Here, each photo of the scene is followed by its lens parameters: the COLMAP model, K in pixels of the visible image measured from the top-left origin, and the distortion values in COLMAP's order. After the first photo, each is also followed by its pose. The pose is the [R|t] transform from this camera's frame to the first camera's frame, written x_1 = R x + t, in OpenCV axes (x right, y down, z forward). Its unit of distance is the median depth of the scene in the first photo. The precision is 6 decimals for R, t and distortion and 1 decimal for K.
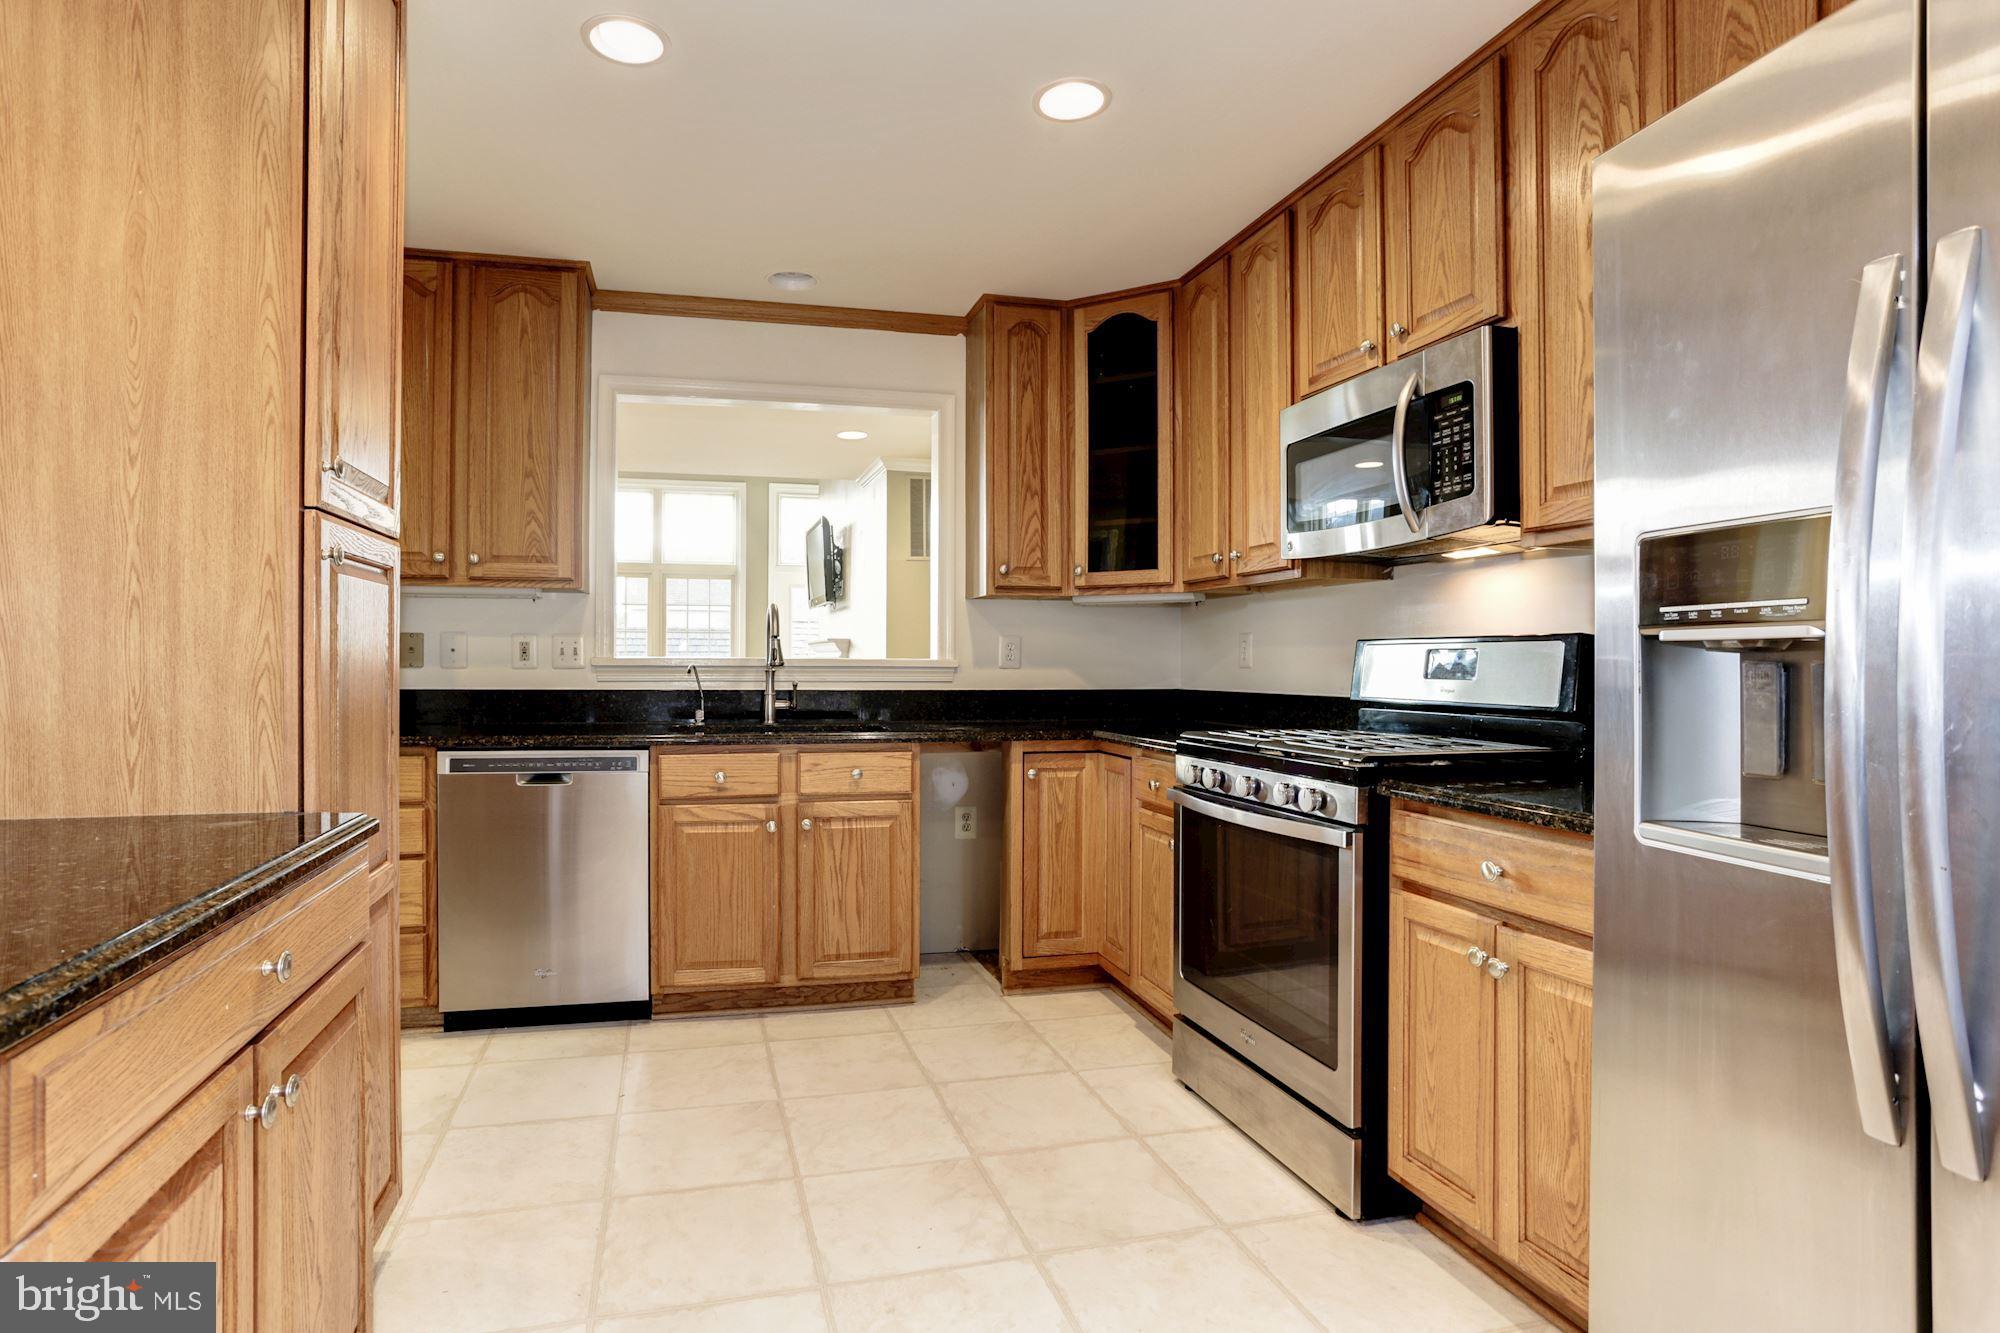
lens RADIAL K [[994.5, 0, 996.9], [0, 994.5, 652.1], [0, 0, 1]] dist [-0.025665, 0.000084]
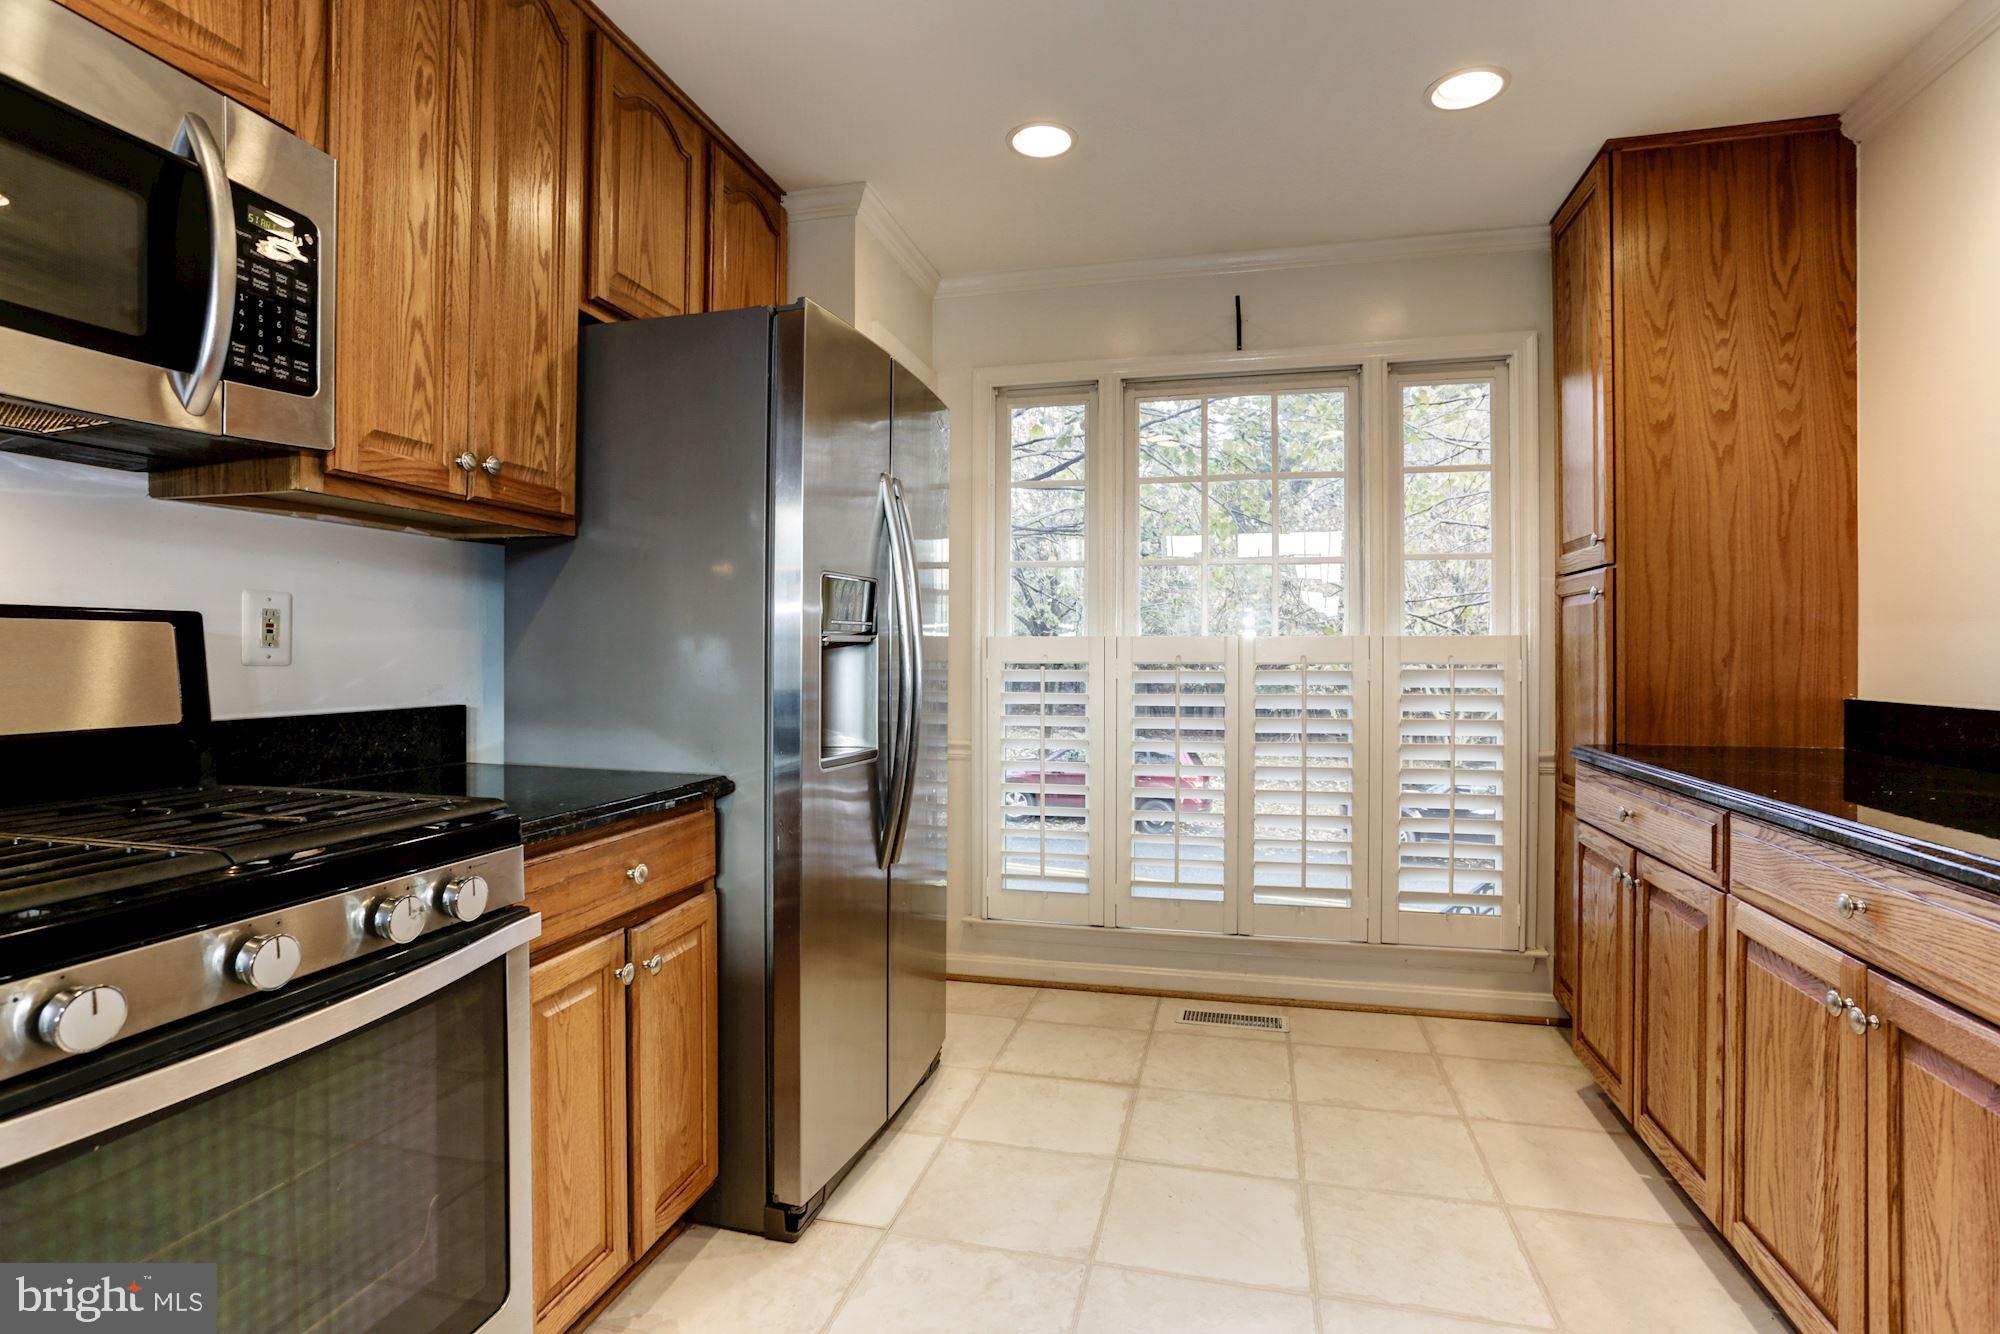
lens RADIAL K [[994.5, 0, 996.9], [0, 994.5, 652.6], [0, 0, 1]] dist [-0.025665, 0.000084]
pose [[-0.849645, 0.000620, 0.527355, -0.238910], [-0.004227, 0.999959, -0.007986, 0.011134], [-0.527338, -0.009014, -0.849608, 1.297597]]
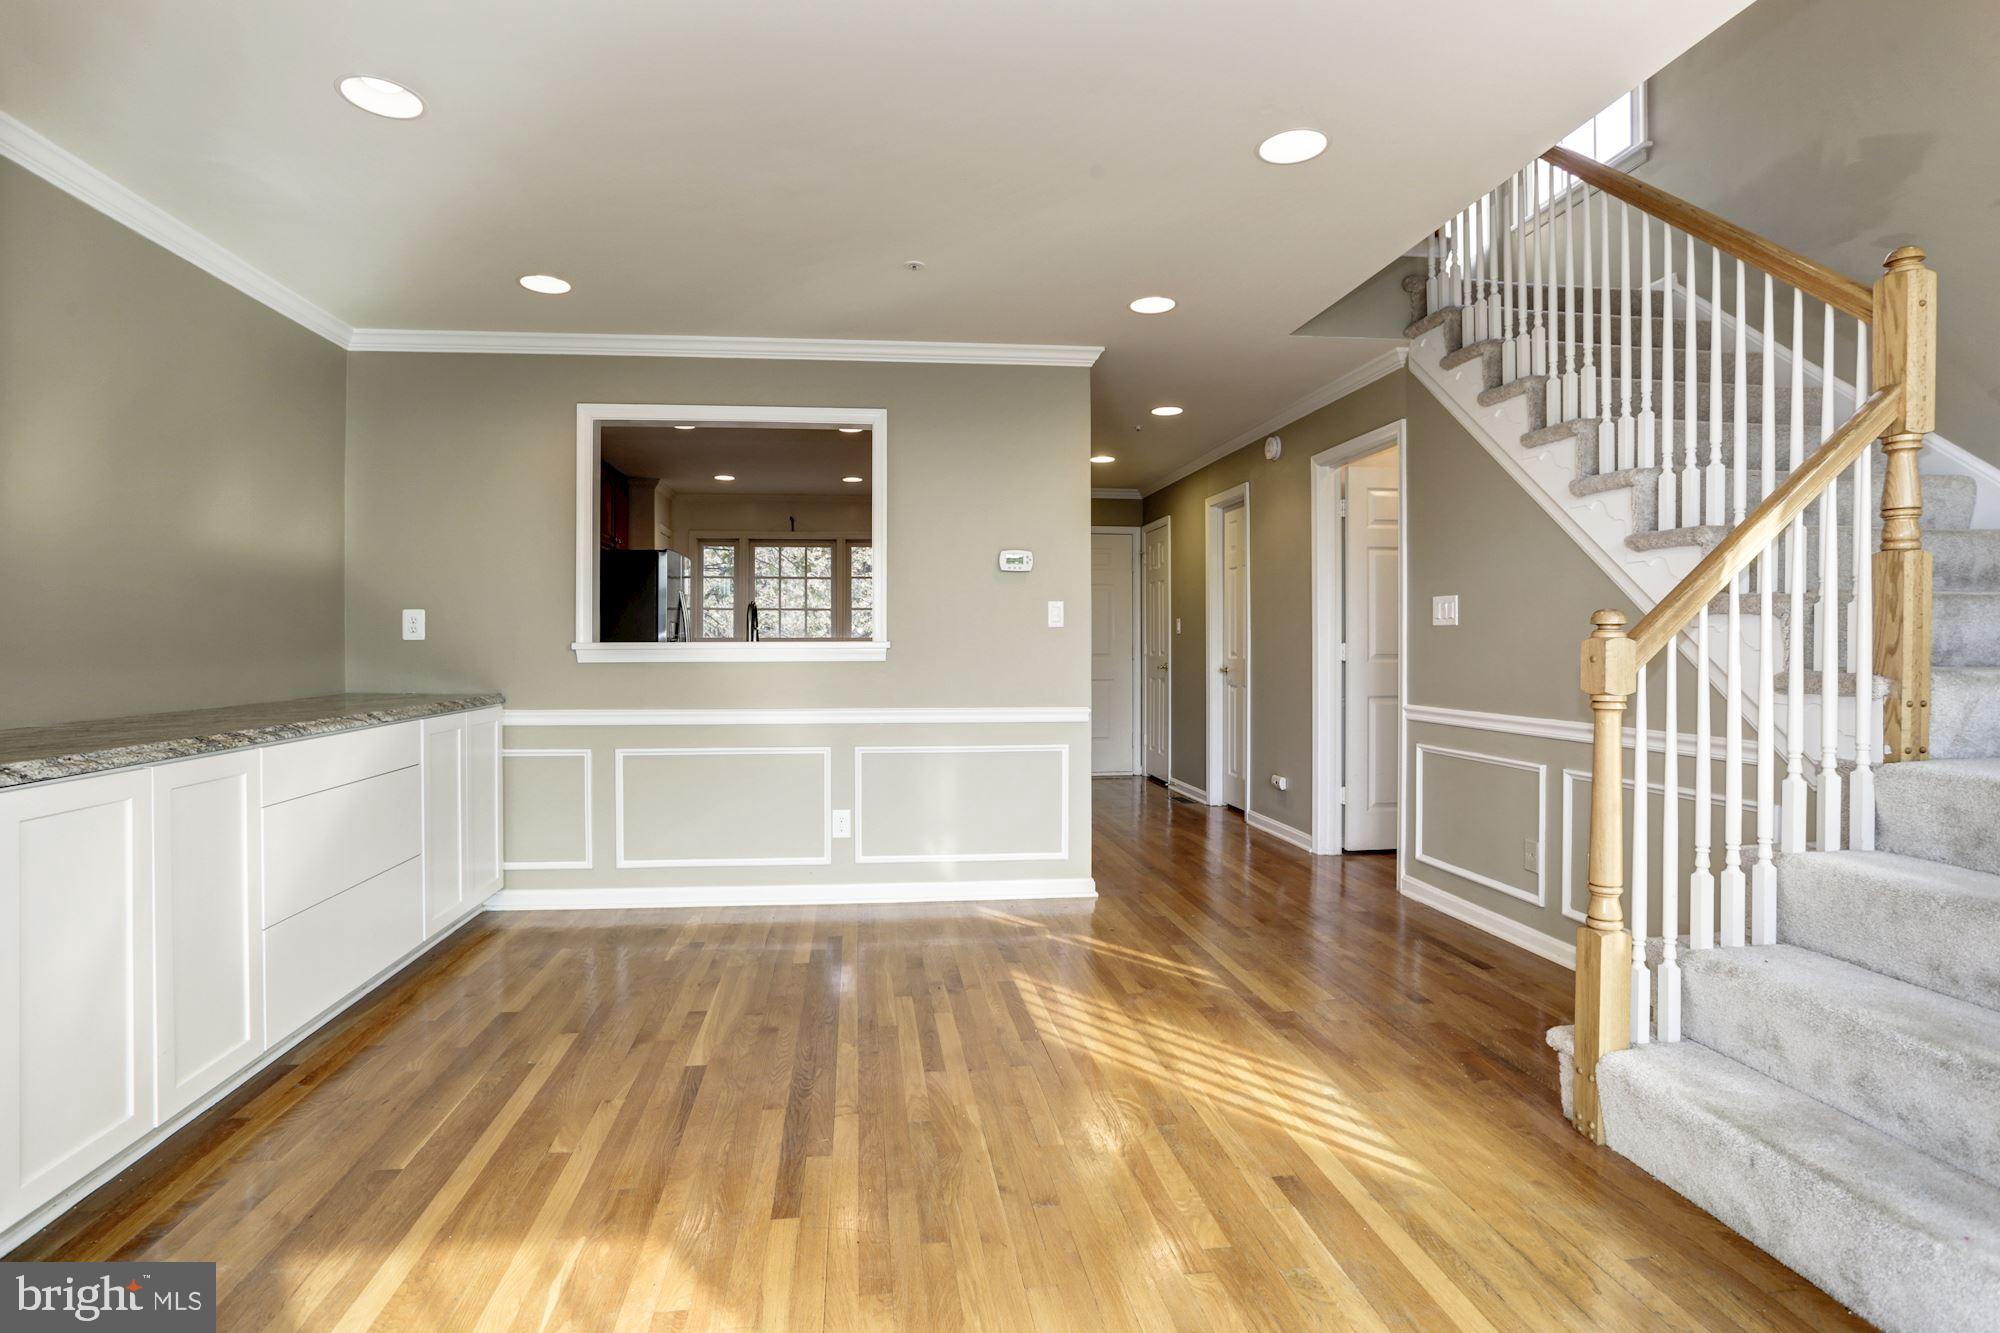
lens RADIAL K [[994.5, 0, 996.9], [0, 994.5, 652.1], [0, 0, 1]] dist [-0.025665, 0.000084]
pose [[-0.985053, -0.002448, 0.172232, -0.594855], [-0.003021, 0.999991, -0.003068, 0.024385], [-0.172223, -0.003542, -0.985052, 2.113806]]
